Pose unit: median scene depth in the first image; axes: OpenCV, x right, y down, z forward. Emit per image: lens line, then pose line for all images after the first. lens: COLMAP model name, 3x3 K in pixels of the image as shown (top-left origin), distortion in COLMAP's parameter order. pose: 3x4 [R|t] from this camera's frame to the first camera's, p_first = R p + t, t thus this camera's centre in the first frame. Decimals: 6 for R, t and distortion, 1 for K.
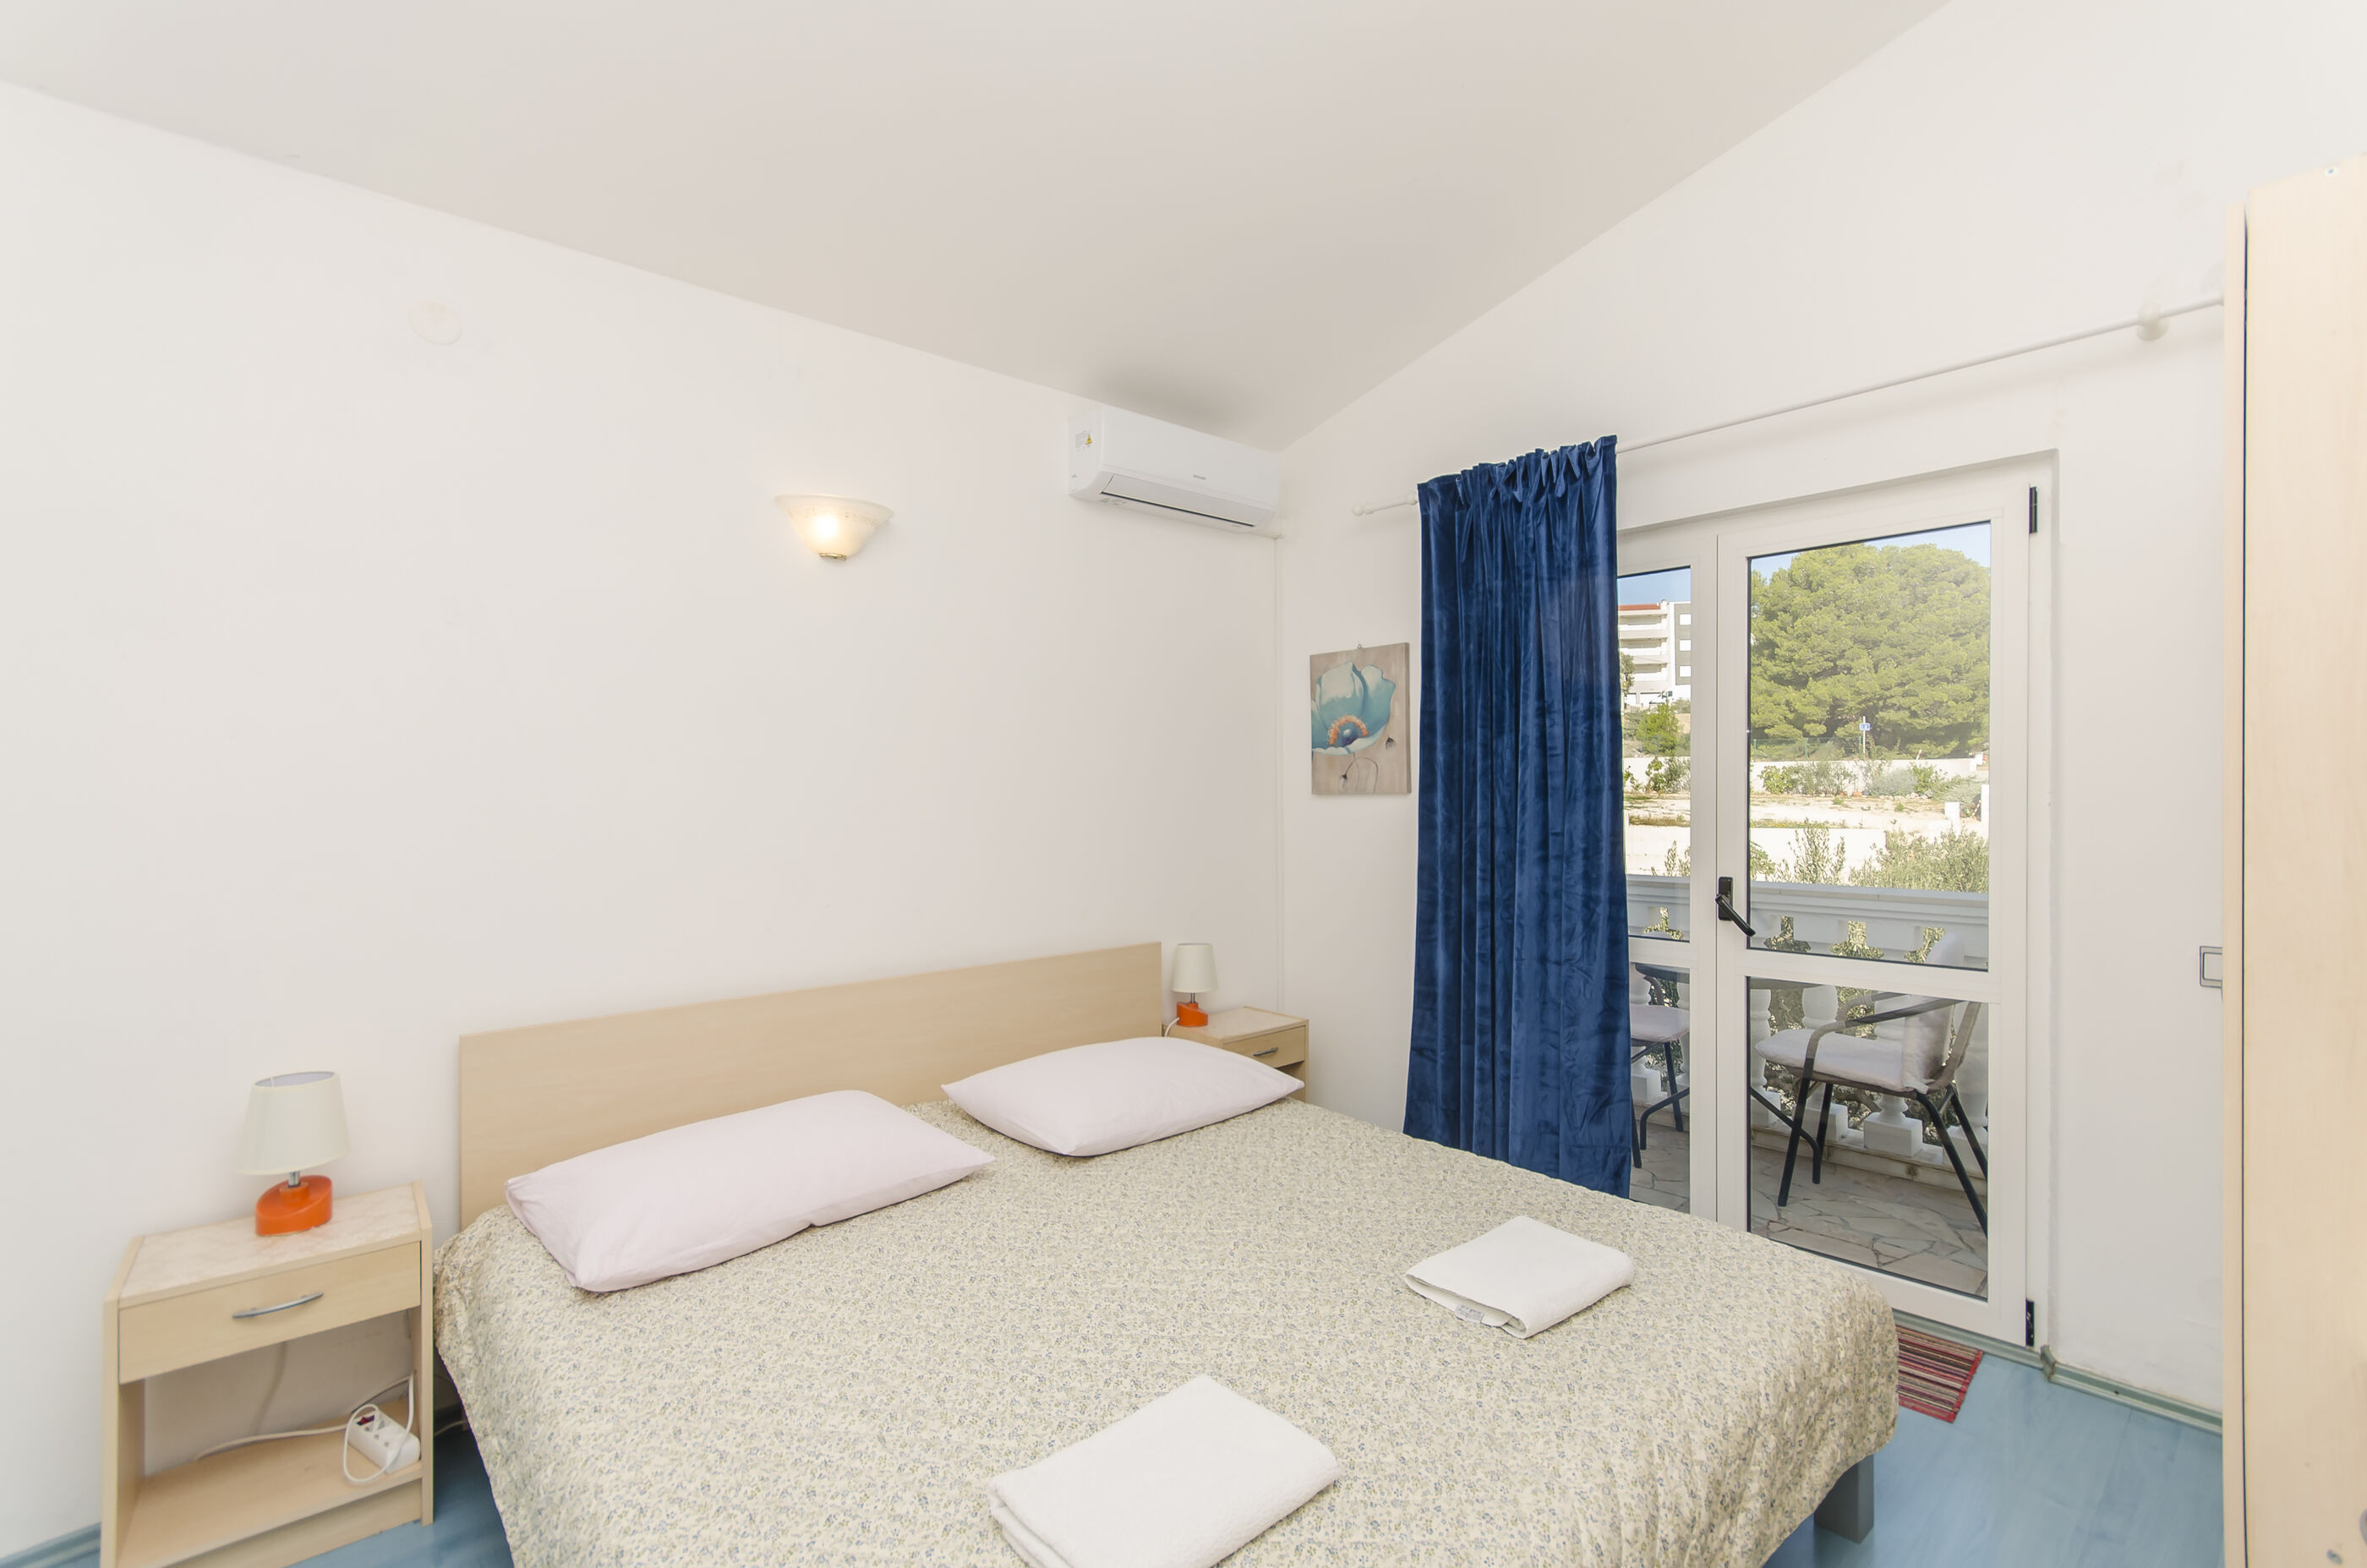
lens RADIAL K [[1033.2, 0, 1196.9], [0, 1033.2, 783.3], [0, 0, 1]] dist [0.005348, -0.000531]
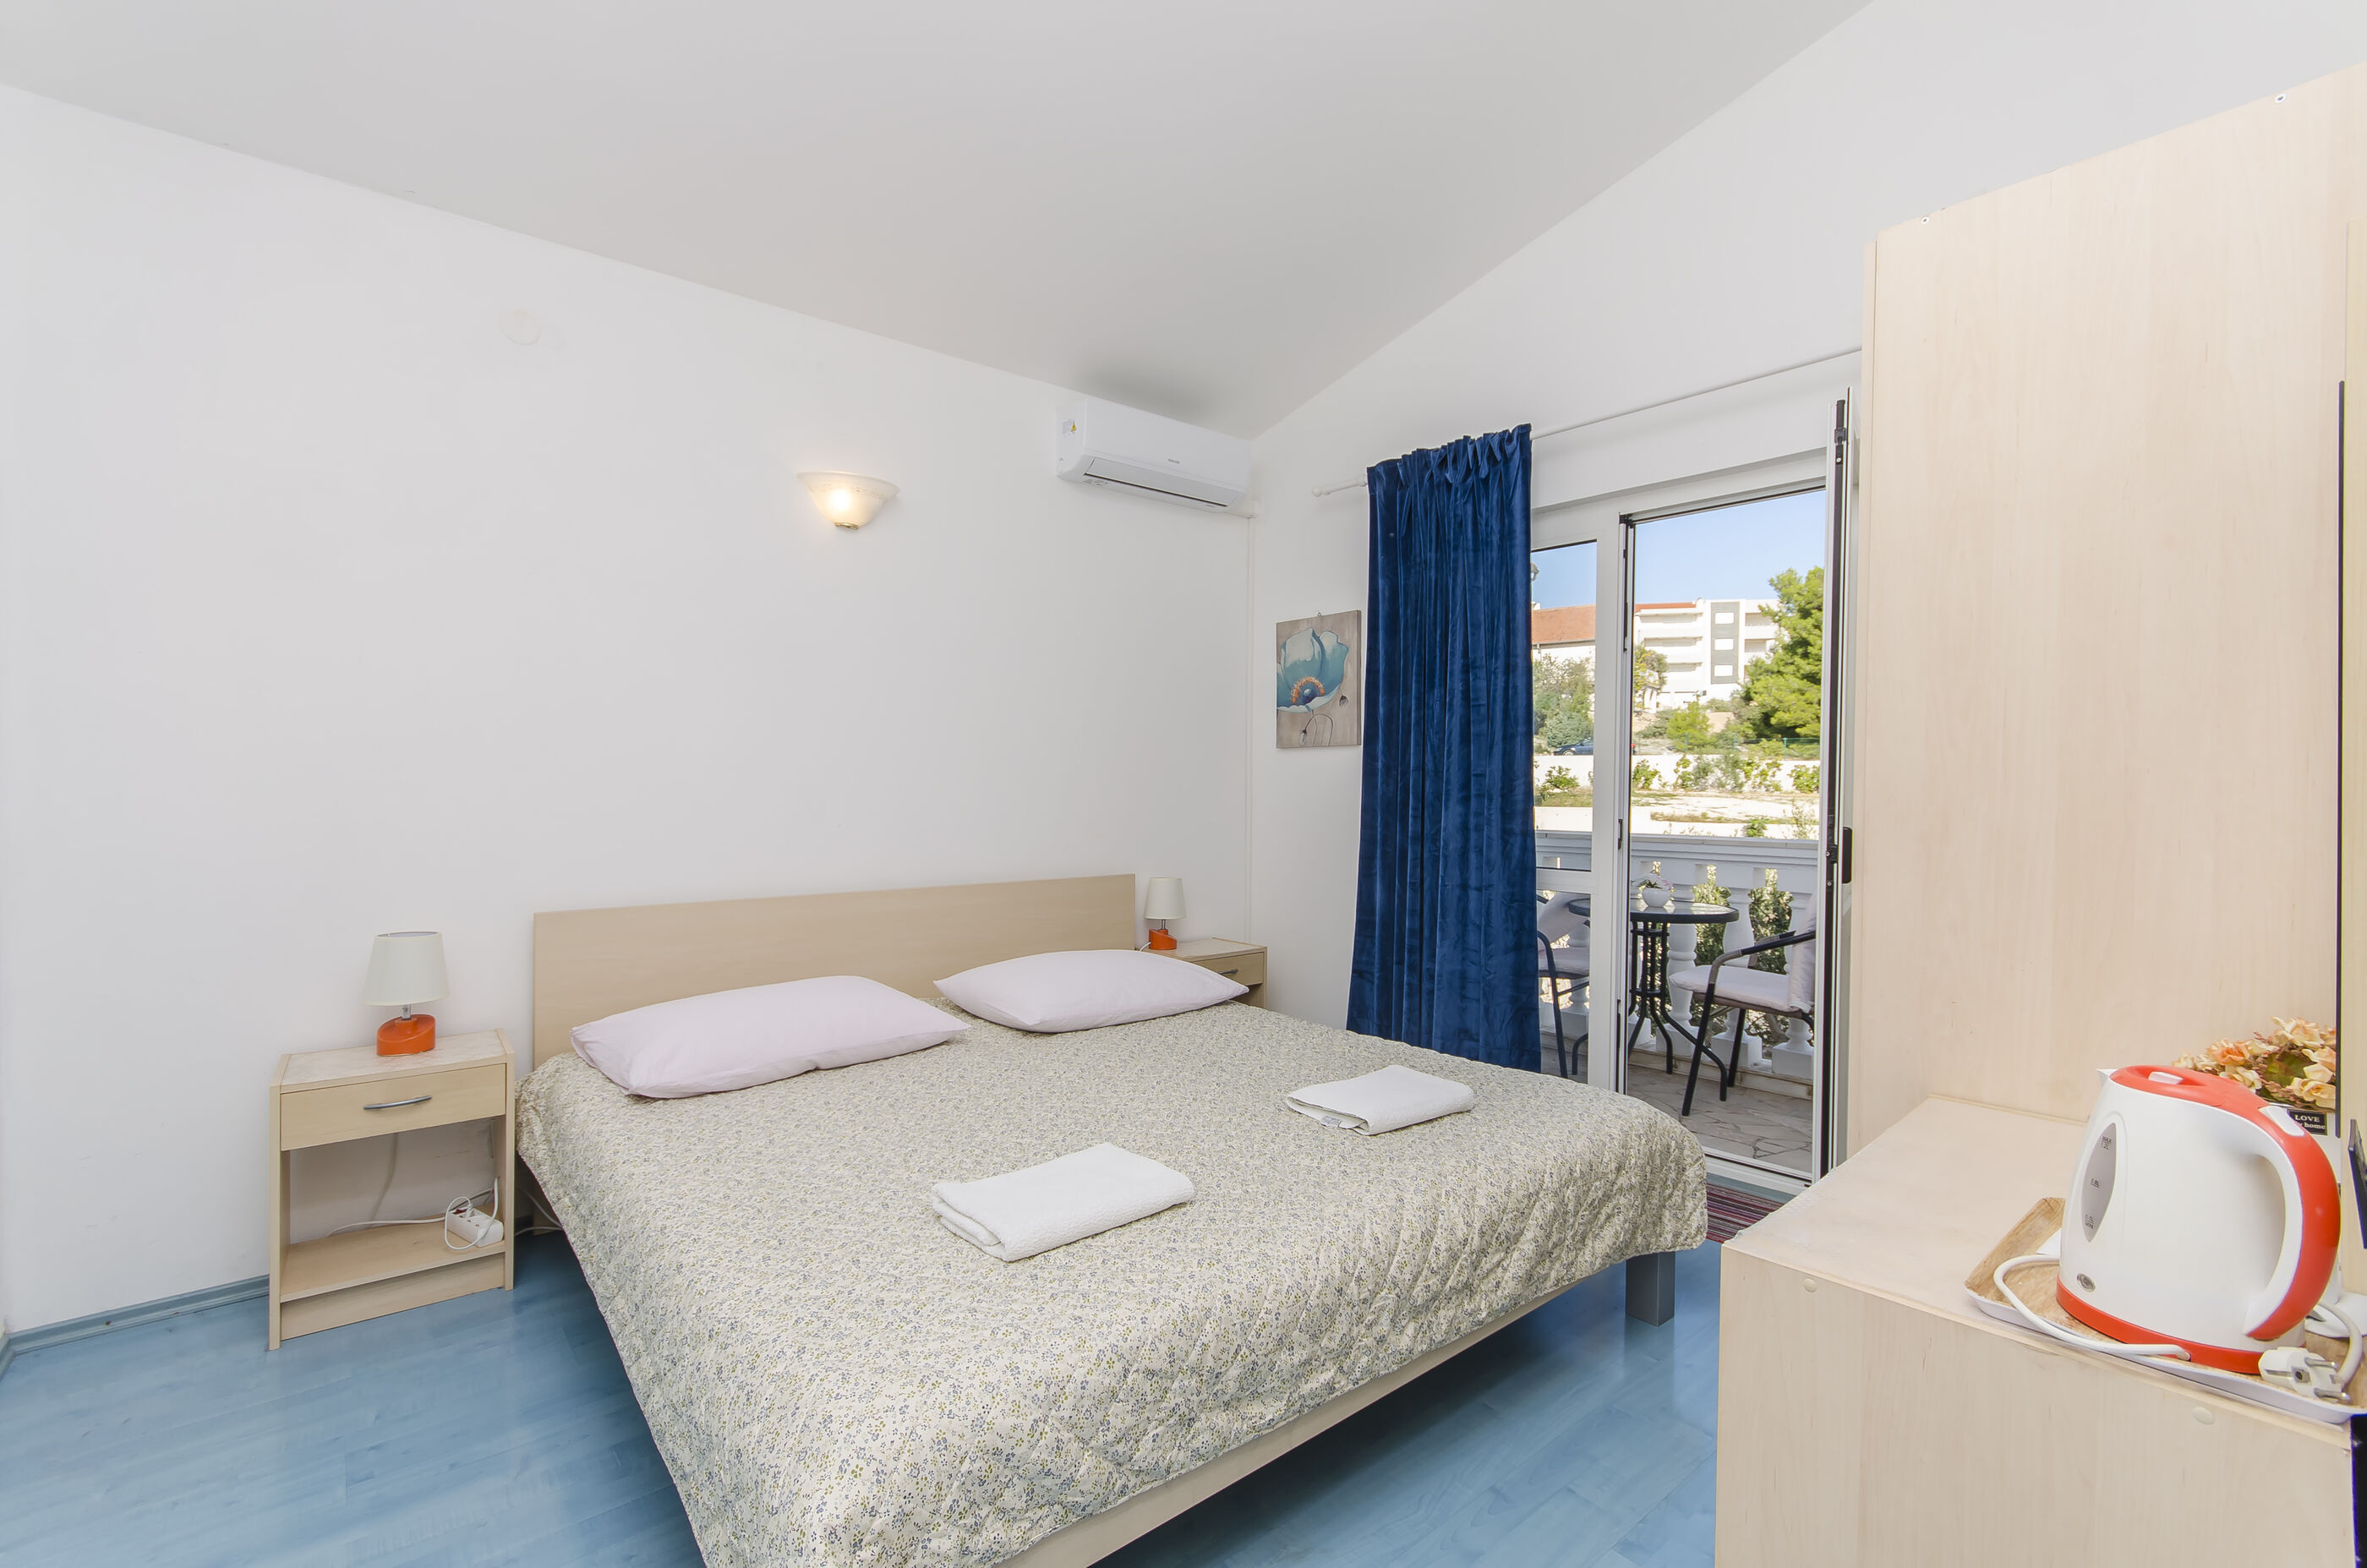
lens RADIAL K [[1033.2, 0, 1199.3], [0, 1033.2, 783.4], [0, 0, 1]] dist [0.005348, -0.000531]
pose [[0.999546, 0.012137, -0.027589, 0.067398], [-0.012026, 0.999919, 0.004173, 0.050813], [0.027637, -0.003839, 0.999611, -0.128318]]
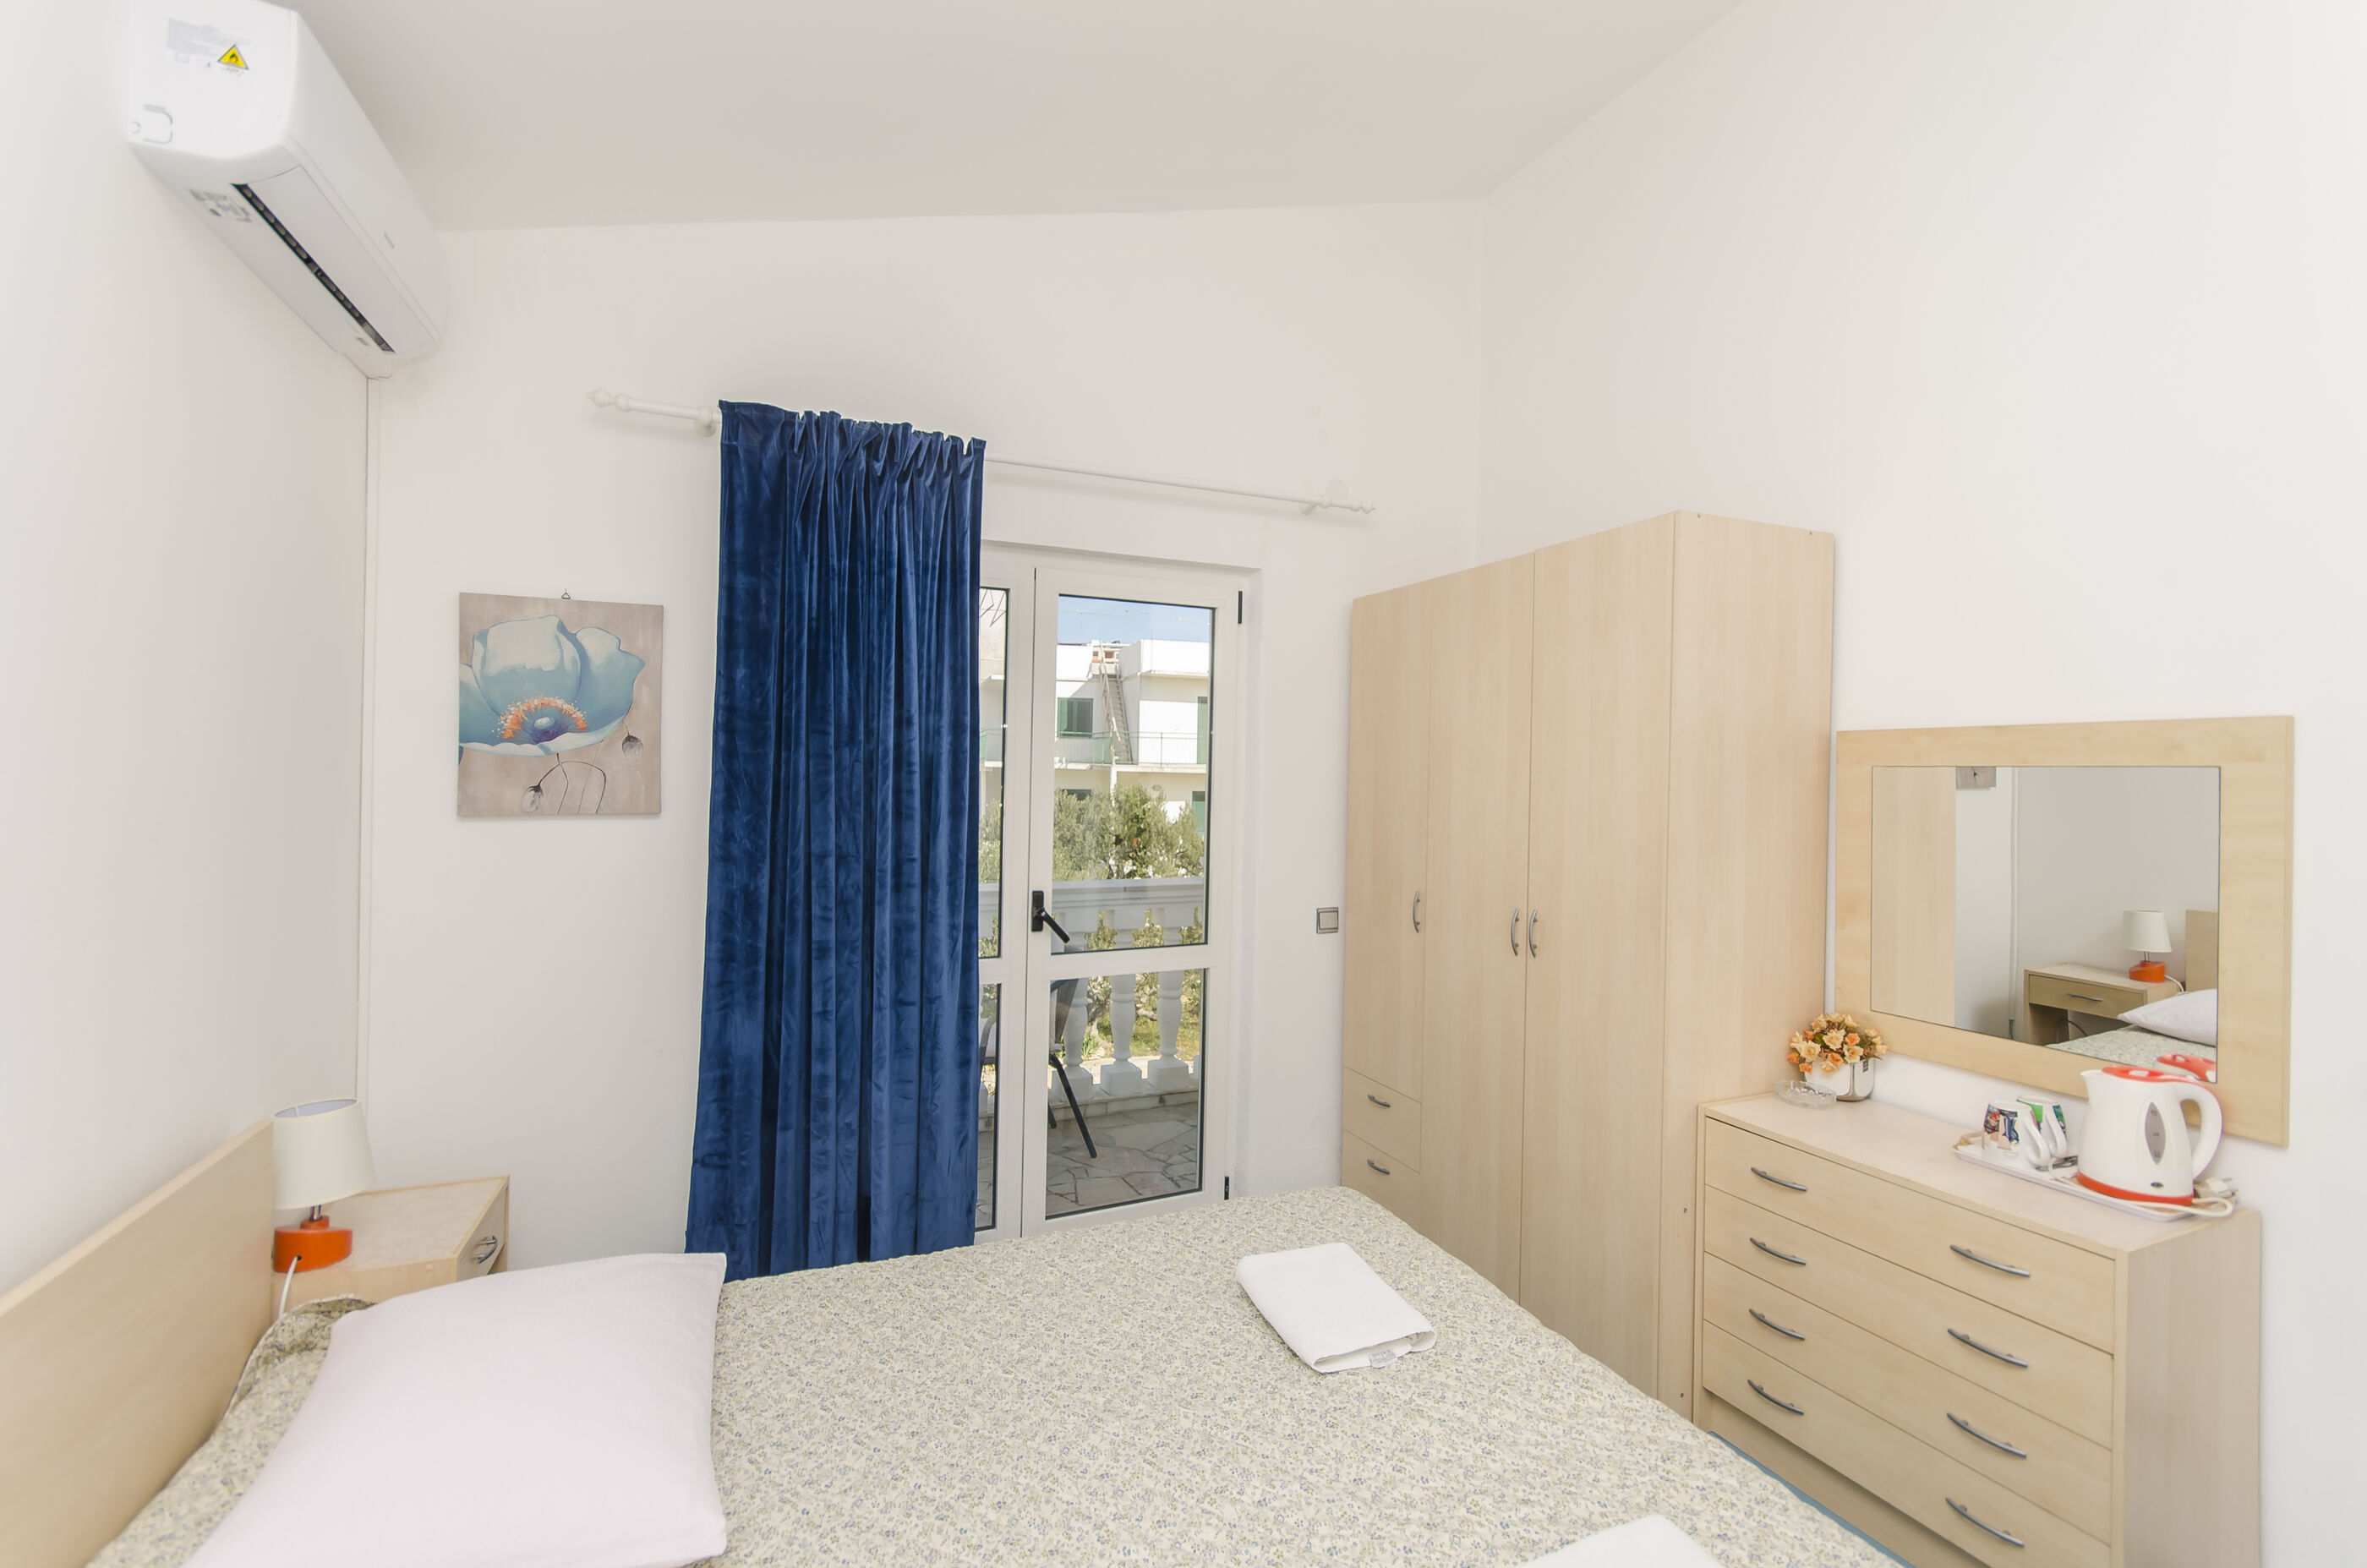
lens RADIAL K [[1033.2, 0, 1175.7], [0, 1033.2, 774.5], [0, 0, 1]] dist [0.005348, -0.000531]
pose [[0.338878, 0.011126, 0.940764, -0.374993], [-0.015547, 0.999860, -0.006225, -0.019838], [-0.940702, -0.012516, 0.339004, 0.433839]]
